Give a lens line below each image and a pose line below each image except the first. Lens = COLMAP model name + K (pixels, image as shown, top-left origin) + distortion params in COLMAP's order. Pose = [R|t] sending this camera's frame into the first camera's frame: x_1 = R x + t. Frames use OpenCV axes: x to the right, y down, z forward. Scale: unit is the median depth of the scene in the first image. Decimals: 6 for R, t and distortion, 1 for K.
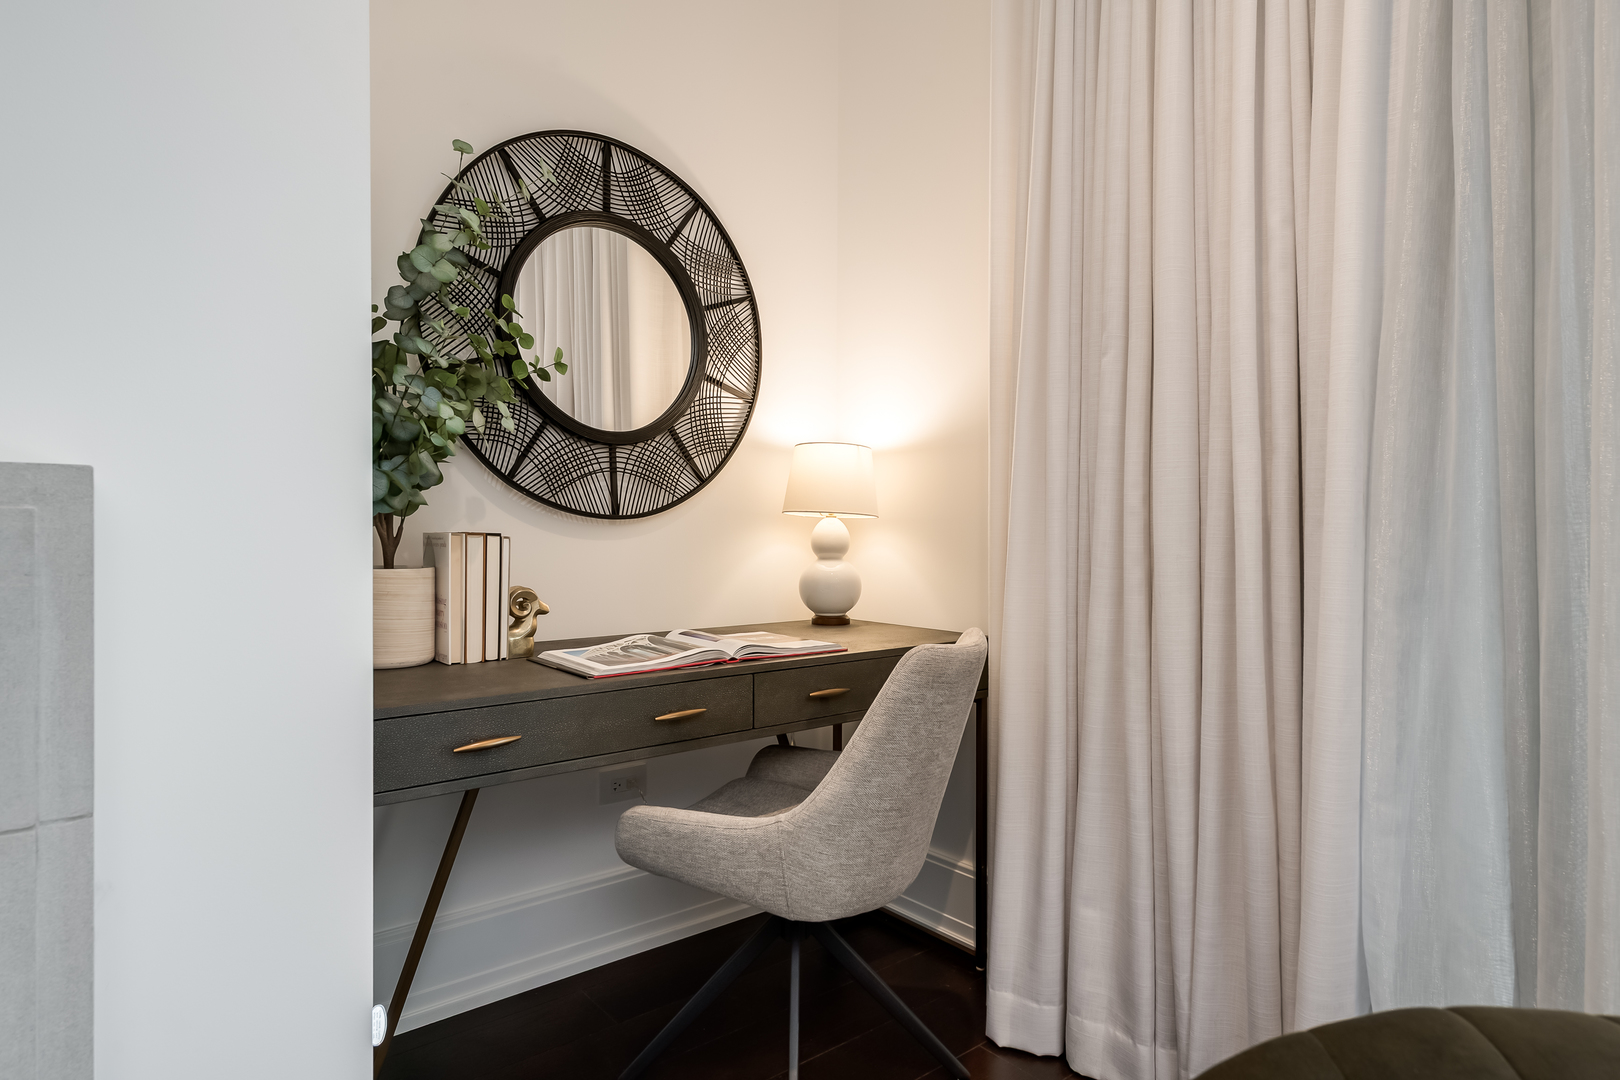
lens RADIAL K [[906.8, 0, 817.2], [0, 906.8, 536.4], [0, 0, 1]] dist [0.006484, 0.000755]
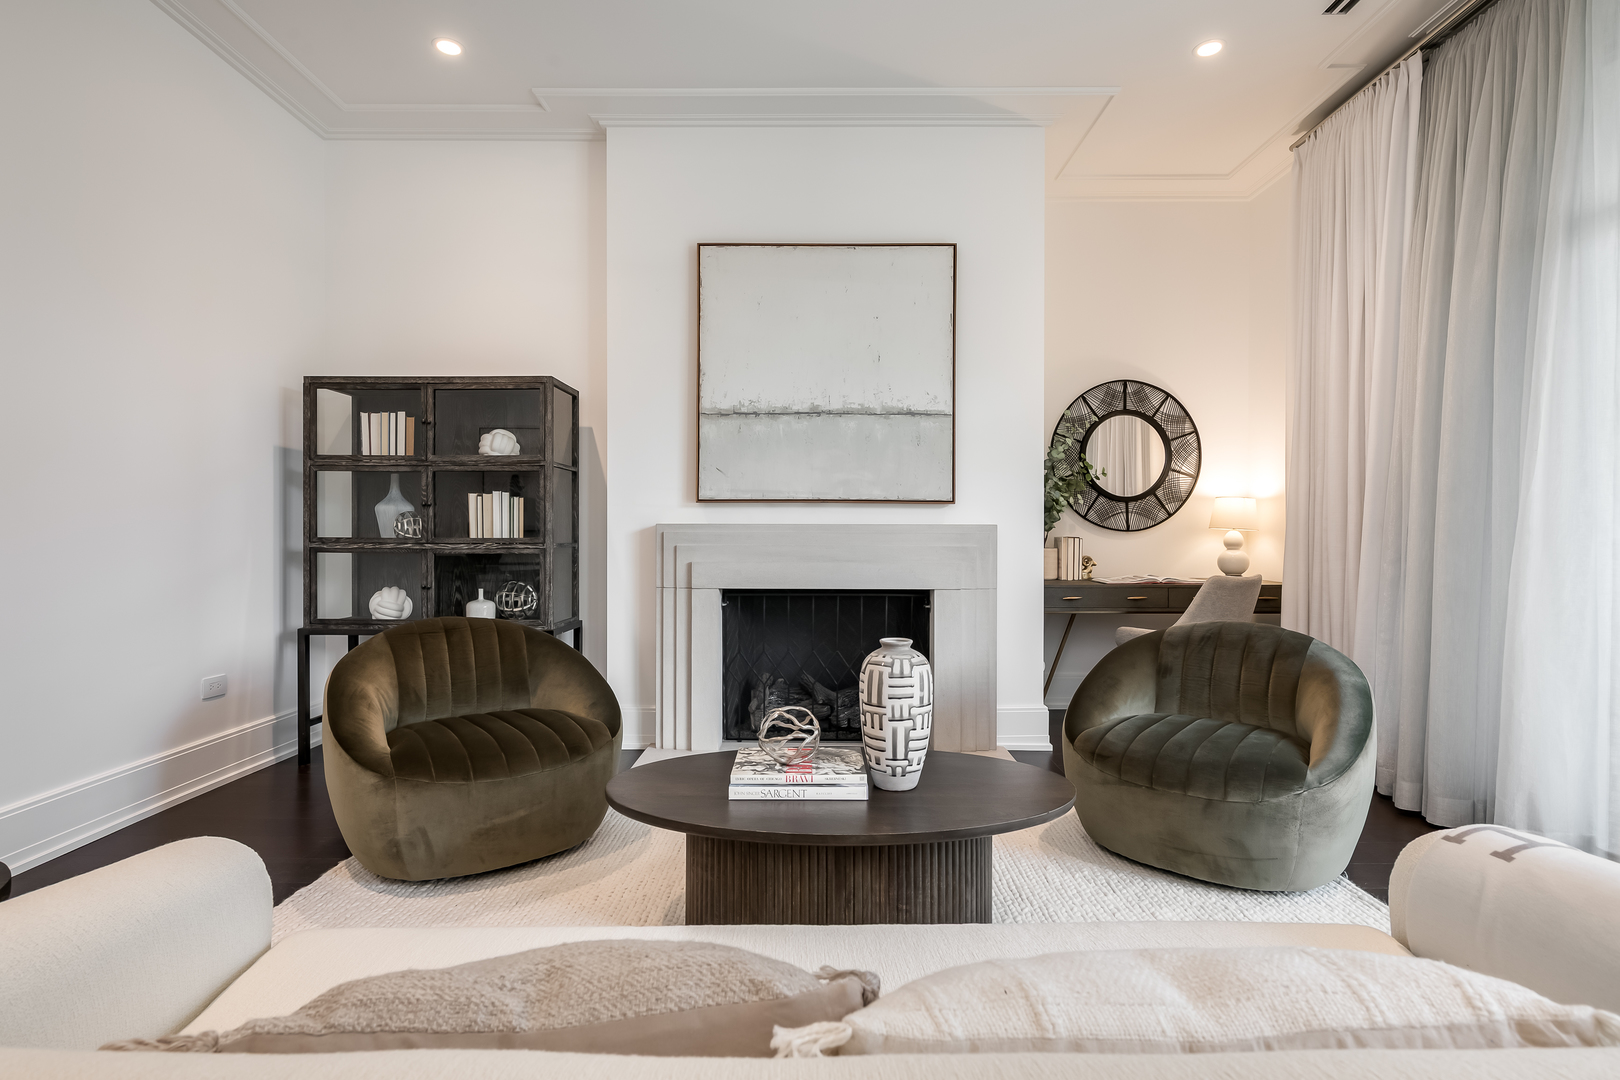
lens RADIAL K [[784.6, 0, 810.0], [0, 784.6, 540.0], [0, 0, 1]] dist [0.000930, -0.000069]
pose [[0.761339, 0.004455, -0.648339, 0.512069], [-0.004848, 0.999988, 0.001178, 0.005682], [0.648336, 0.002247, 0.761351, -1.211215]]
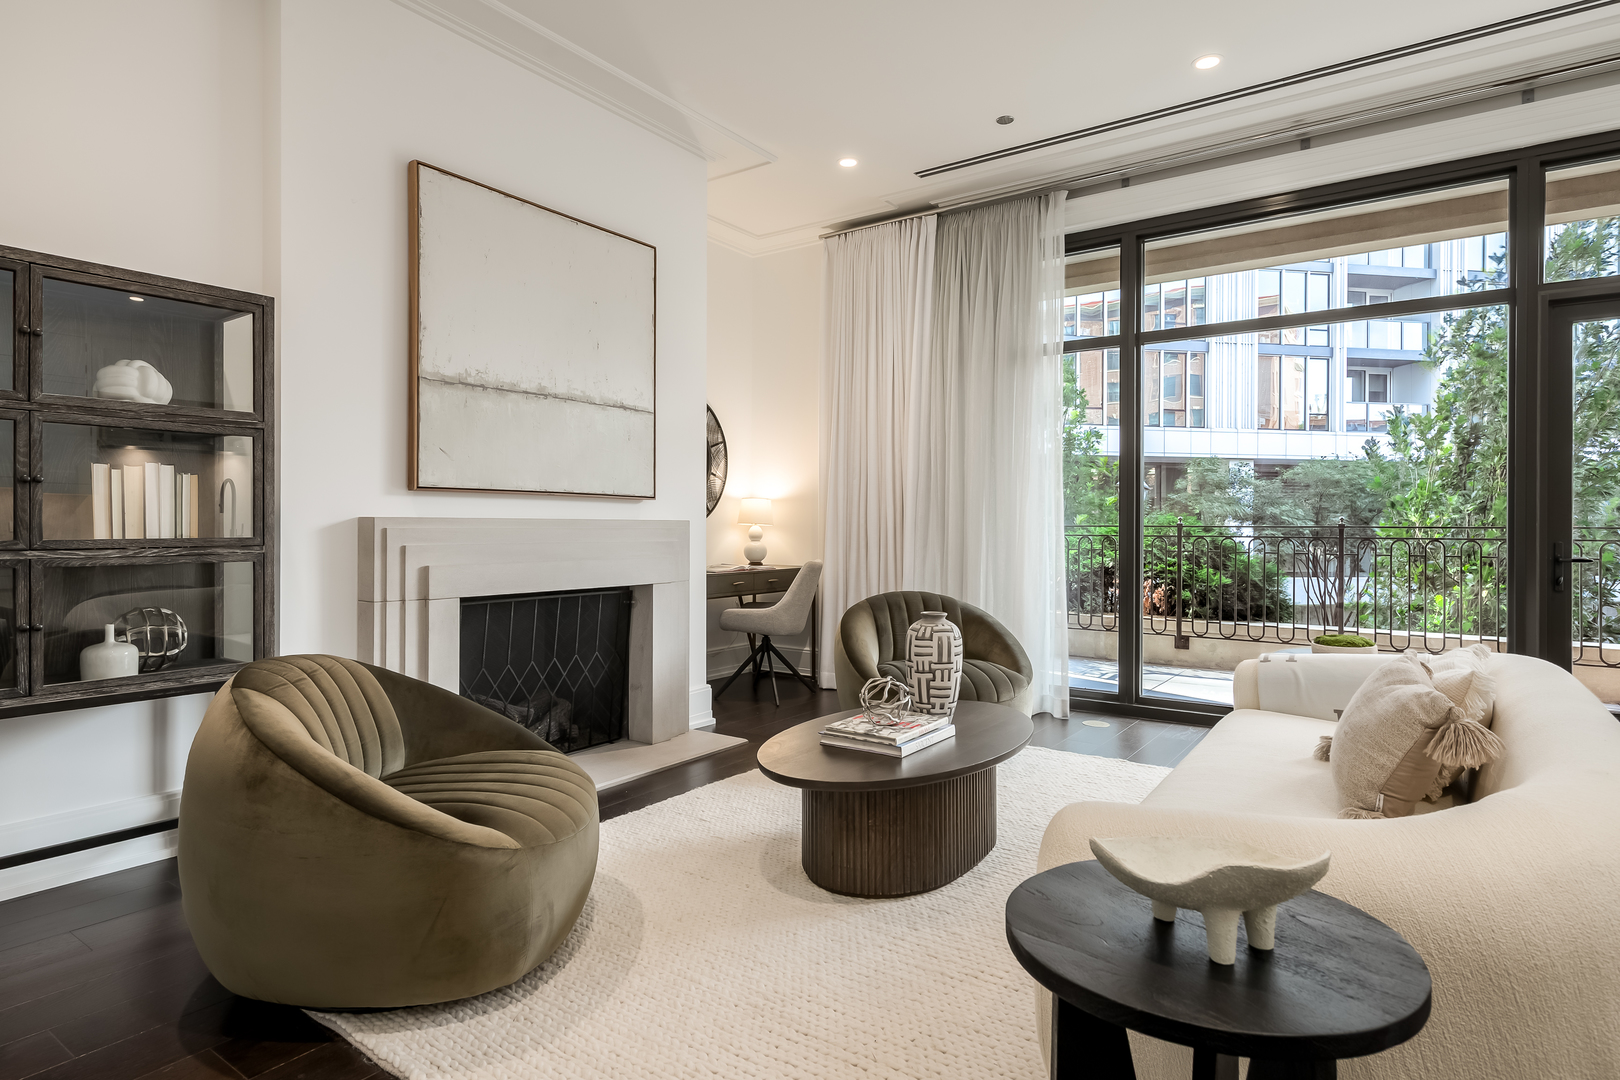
lens RADIAL K [[881.7, 0, 796.5], [0, 881.7, 531.6], [0, 0, 1]] dist [0.003417, 0.000837]
pose [[0.969495, -0.002764, 0.245095, -0.557626], [0.003331, 0.999993, -0.001902, 0.002699], [-0.245088, 0.002661, 0.969497, -1.704121]]
